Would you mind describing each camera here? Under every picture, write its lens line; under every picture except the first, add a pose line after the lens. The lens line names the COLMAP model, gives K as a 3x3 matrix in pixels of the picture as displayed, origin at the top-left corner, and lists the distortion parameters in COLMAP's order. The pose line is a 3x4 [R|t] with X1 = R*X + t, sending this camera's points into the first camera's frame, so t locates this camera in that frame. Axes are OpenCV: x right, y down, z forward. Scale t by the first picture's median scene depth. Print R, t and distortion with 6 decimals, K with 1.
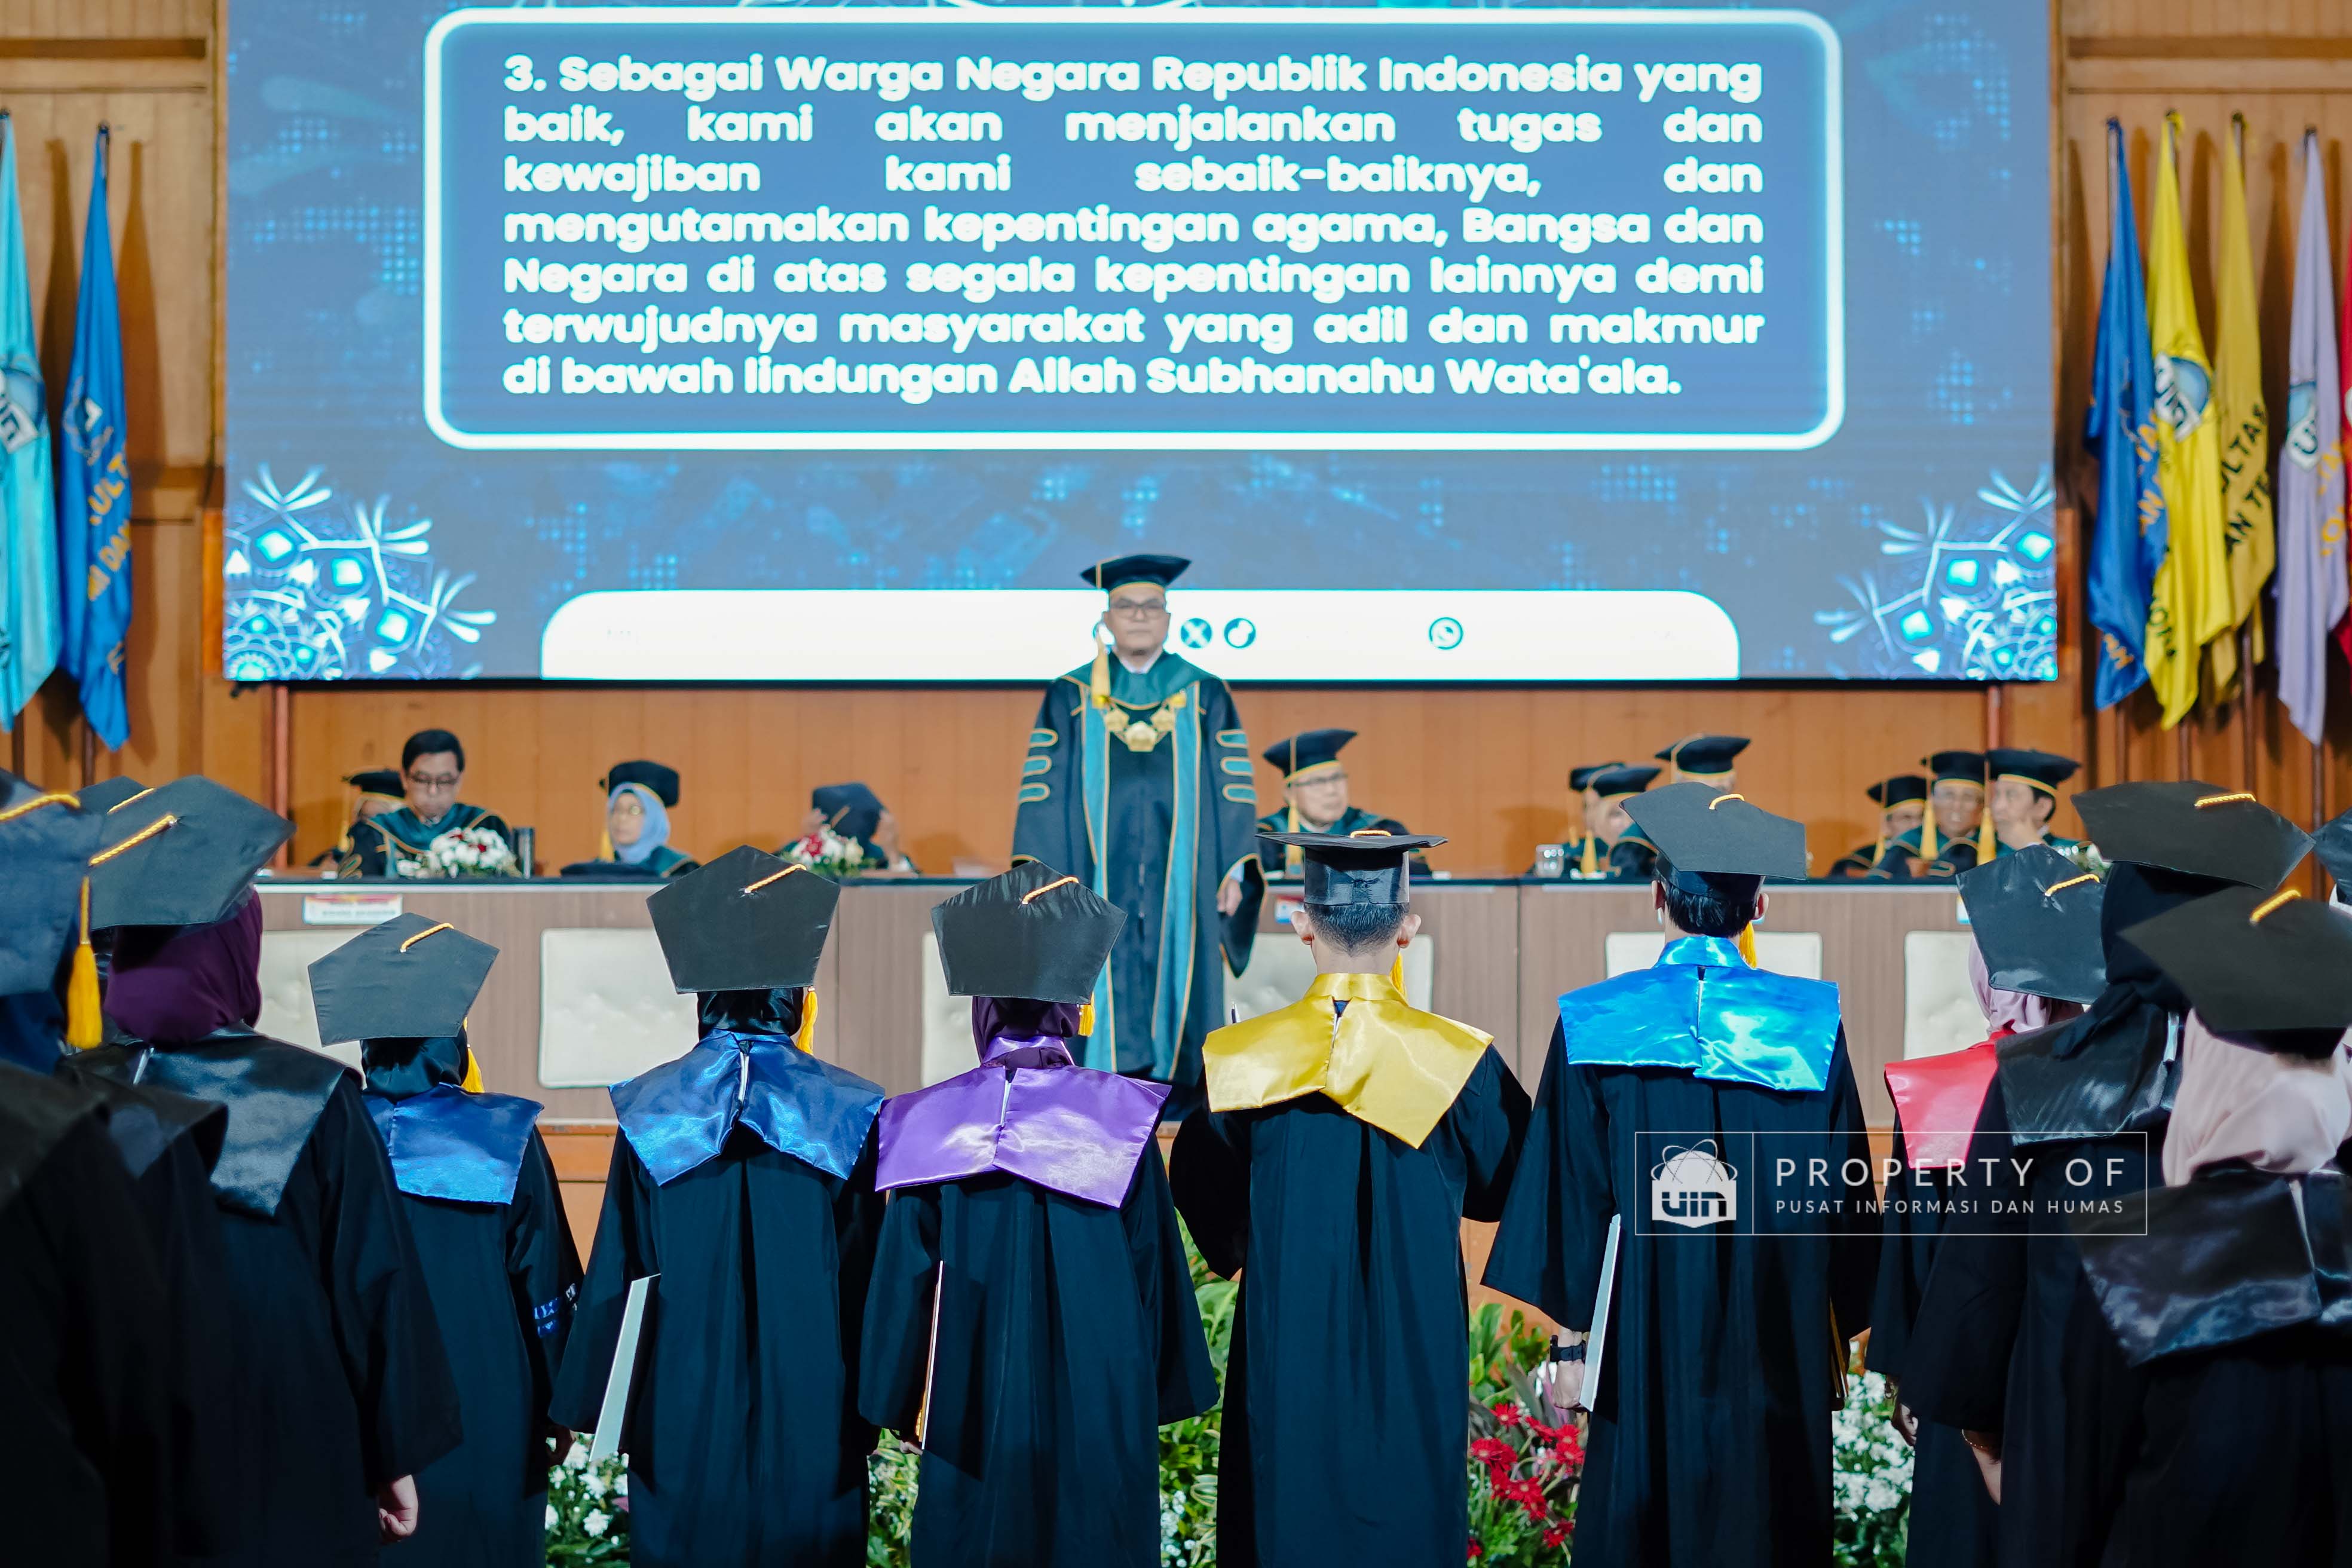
lens RADIAL K [[5170.4, 0, 1176.0], [0, 5170.4, 784.0], [0, 0, 1]] dist [-0.043526, 0.286724]
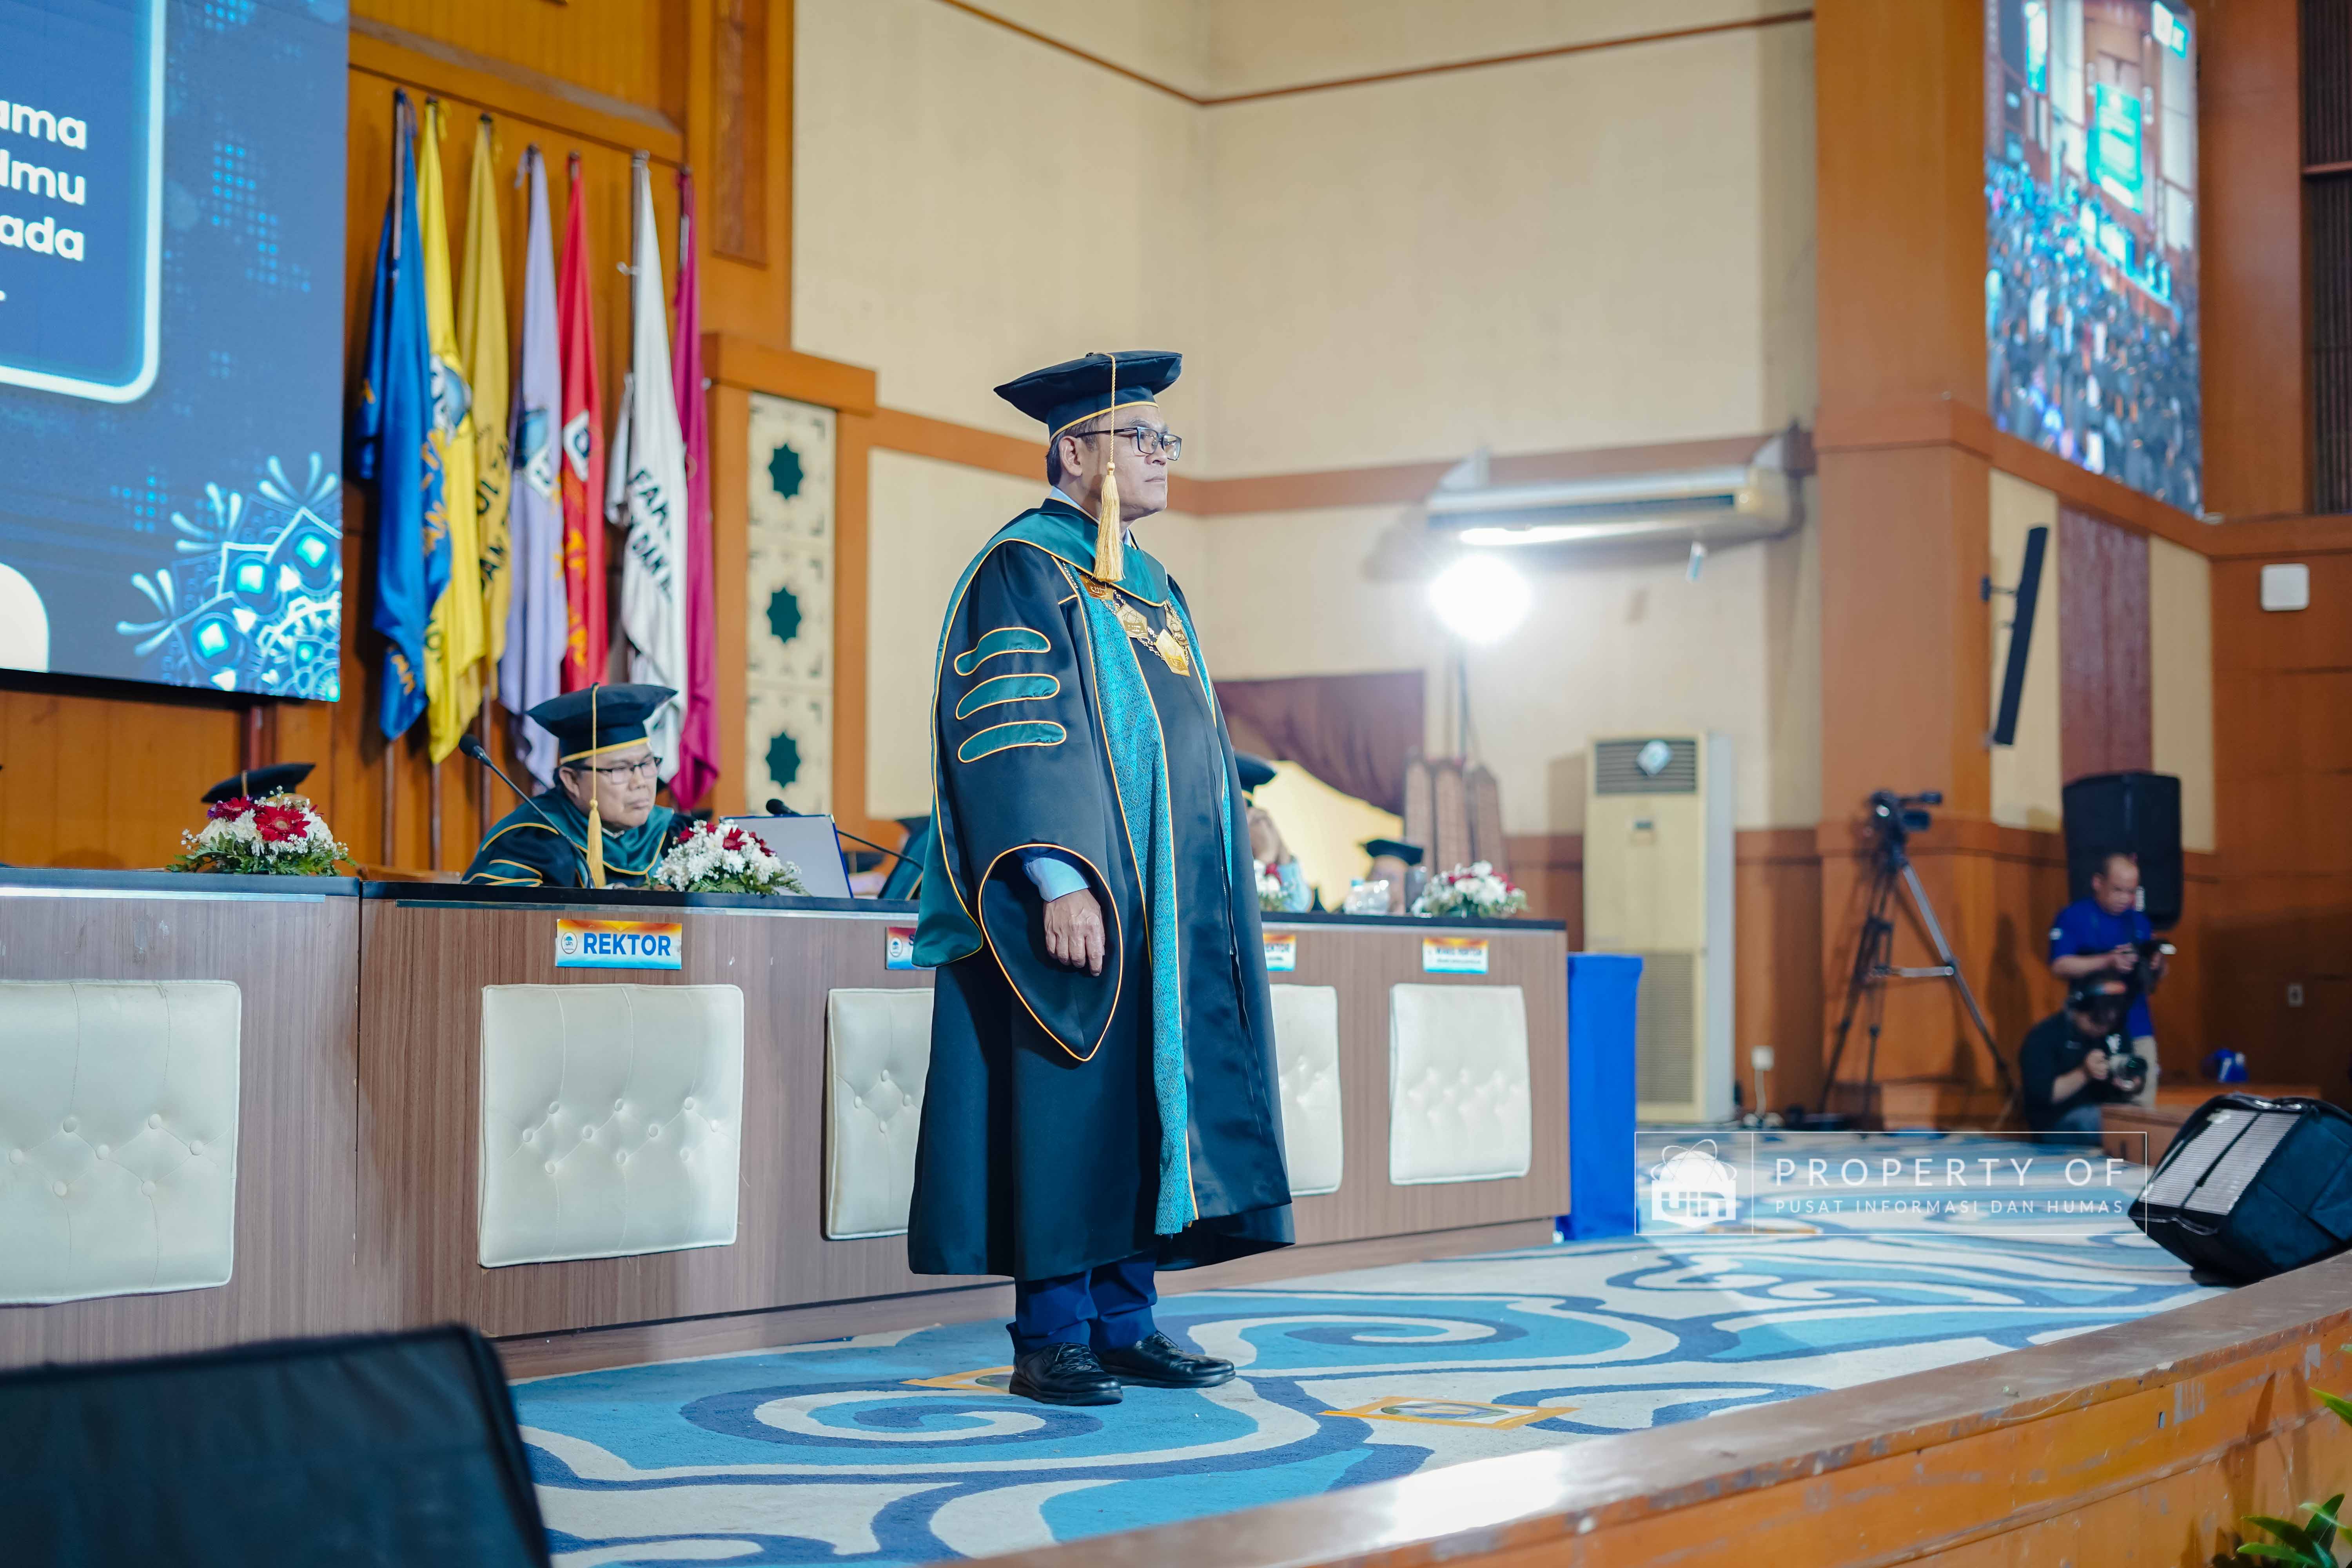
lens RADIAL K [[3405.8, 0, 1176.0], [0, 3405.8, 784.0], [0, 0, 1]] dist [-0.029955, 0.056185]
pose [[0.540329, 0.048812, 0.840037, -0.242196], [-0.020292, 0.998782, -0.044985, 0.017203], [-0.841209, 0.007261, 0.540661, 0.563328]]
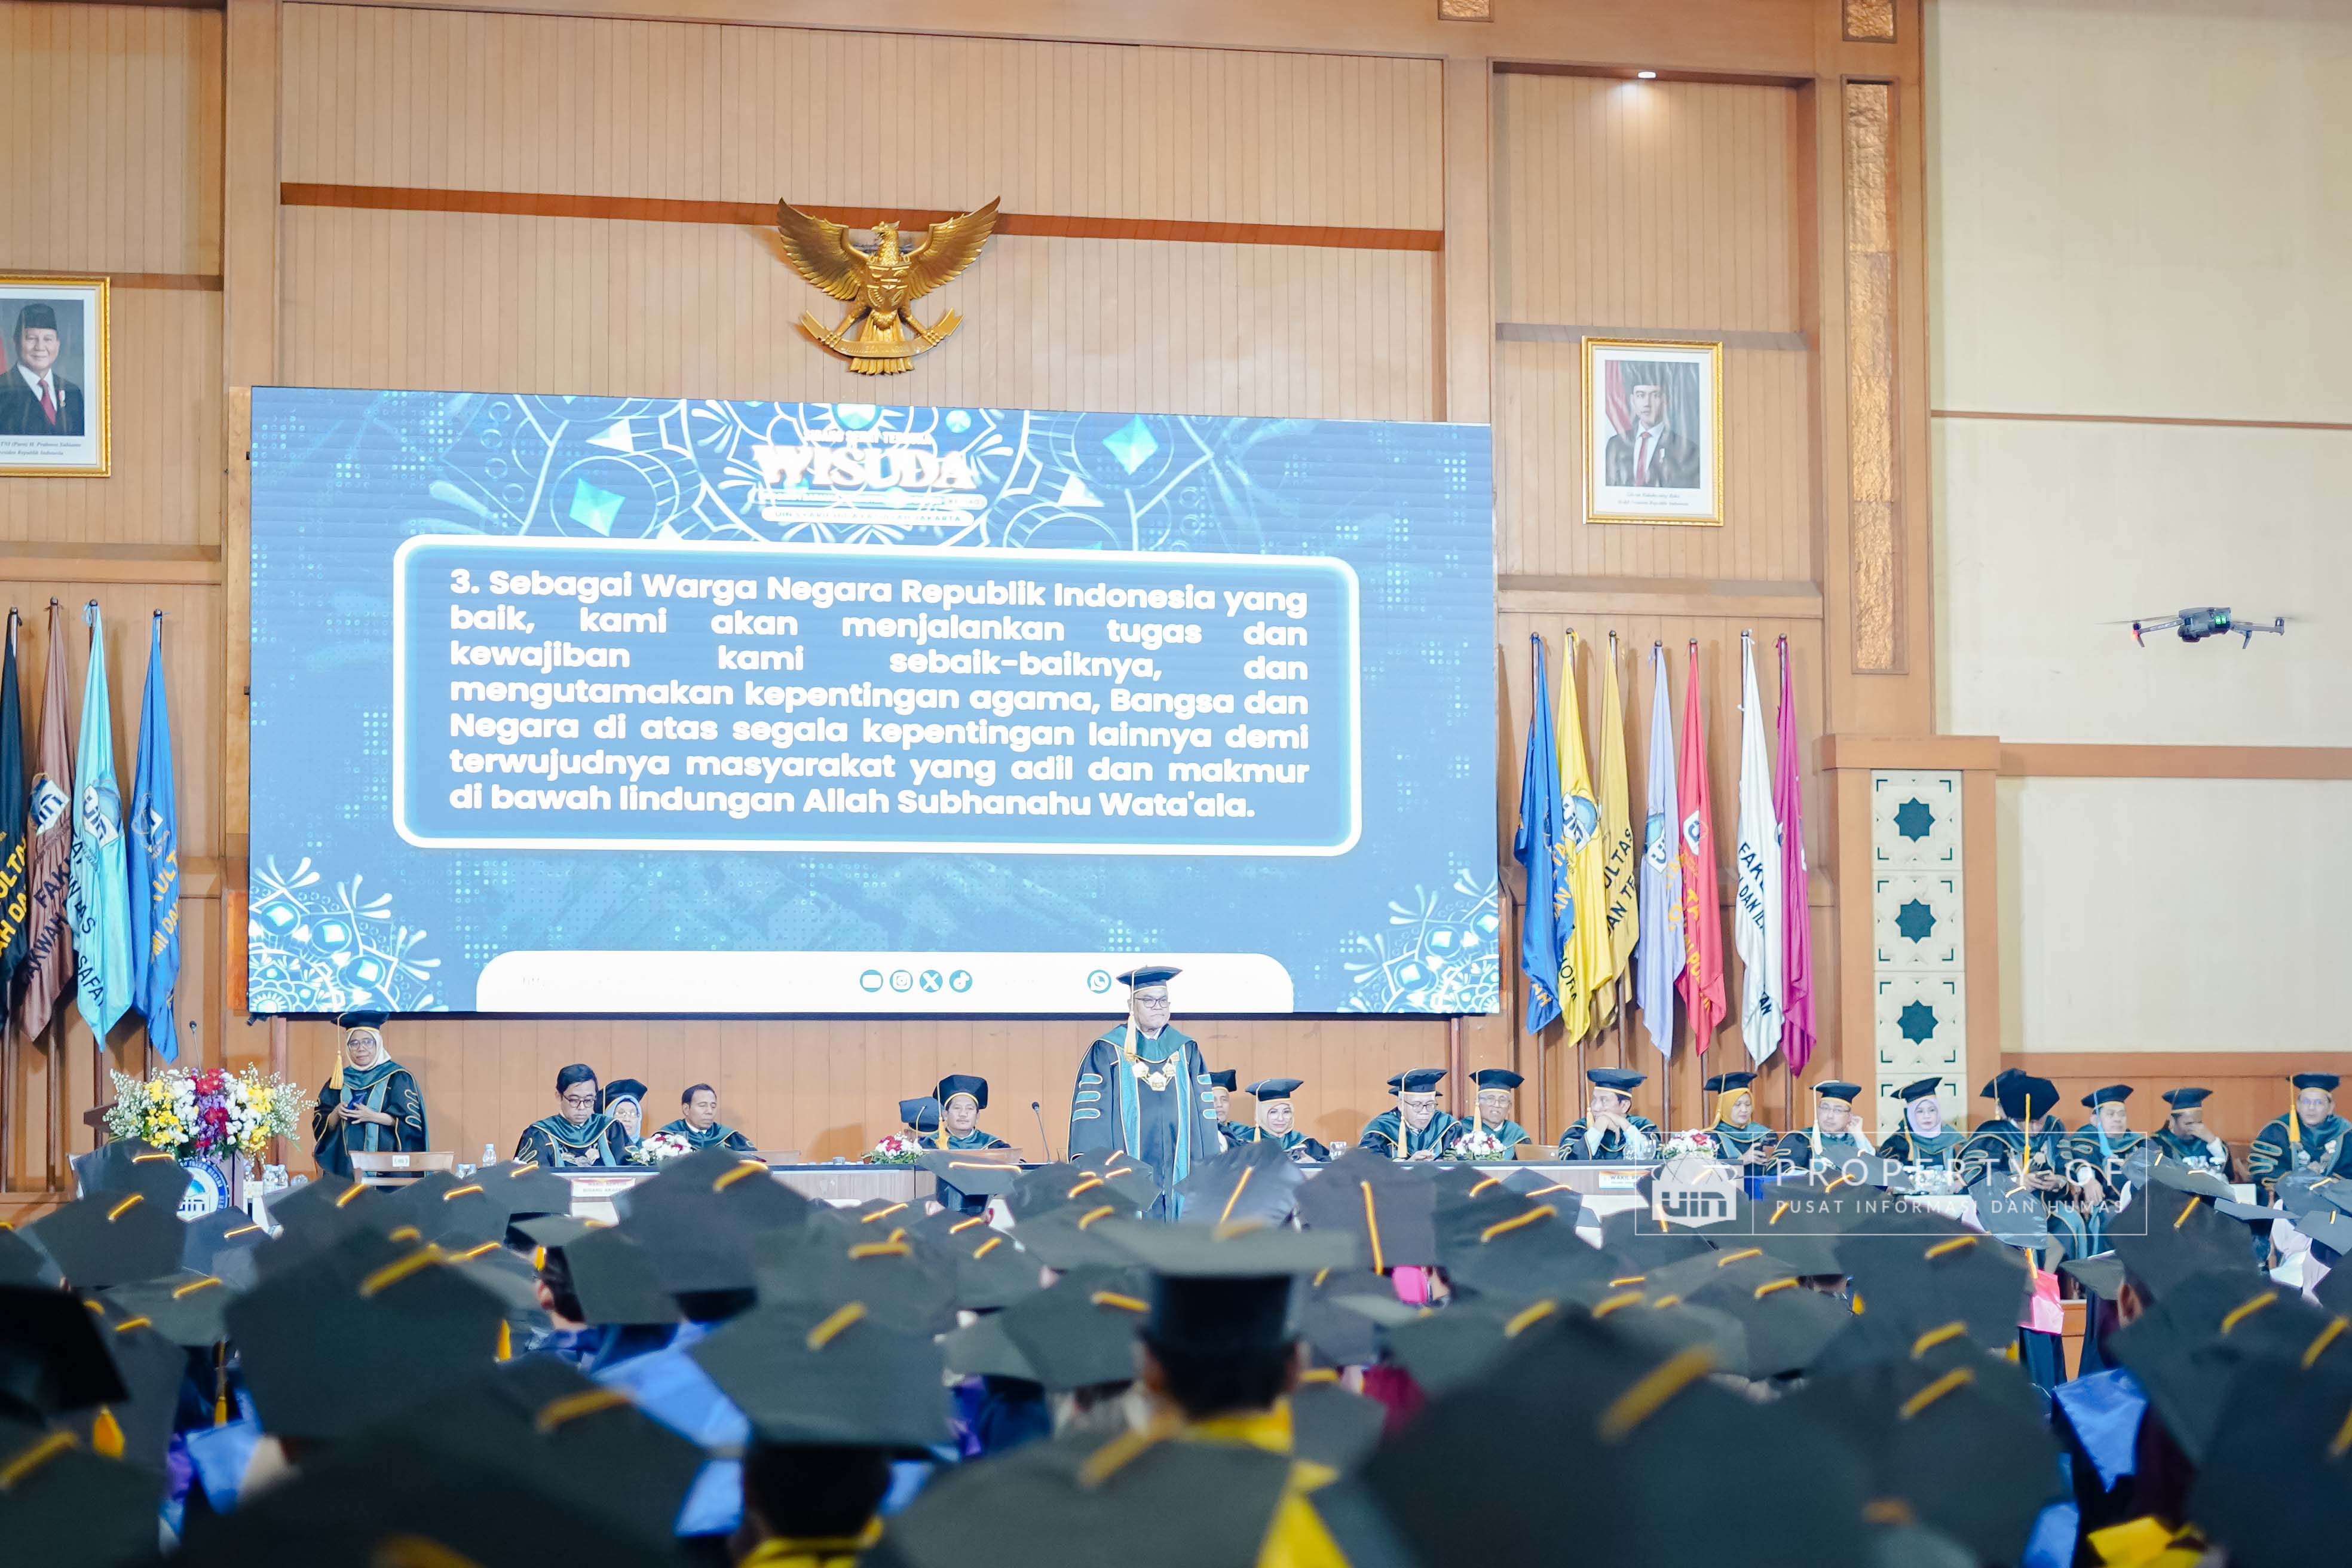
lens RADIAL K [[5170.4, 0, 1176.0], [0, 5170.4, 784.0], [0, 0, 1]] dist [-0.043526, 0.286724]
pose [[0.966501, 0.012081, 0.256380, -0.298783], [-0.001965, 0.999211, -0.039678, -0.026986], [-0.256657, 0.037845, 0.965761, -0.406170]]
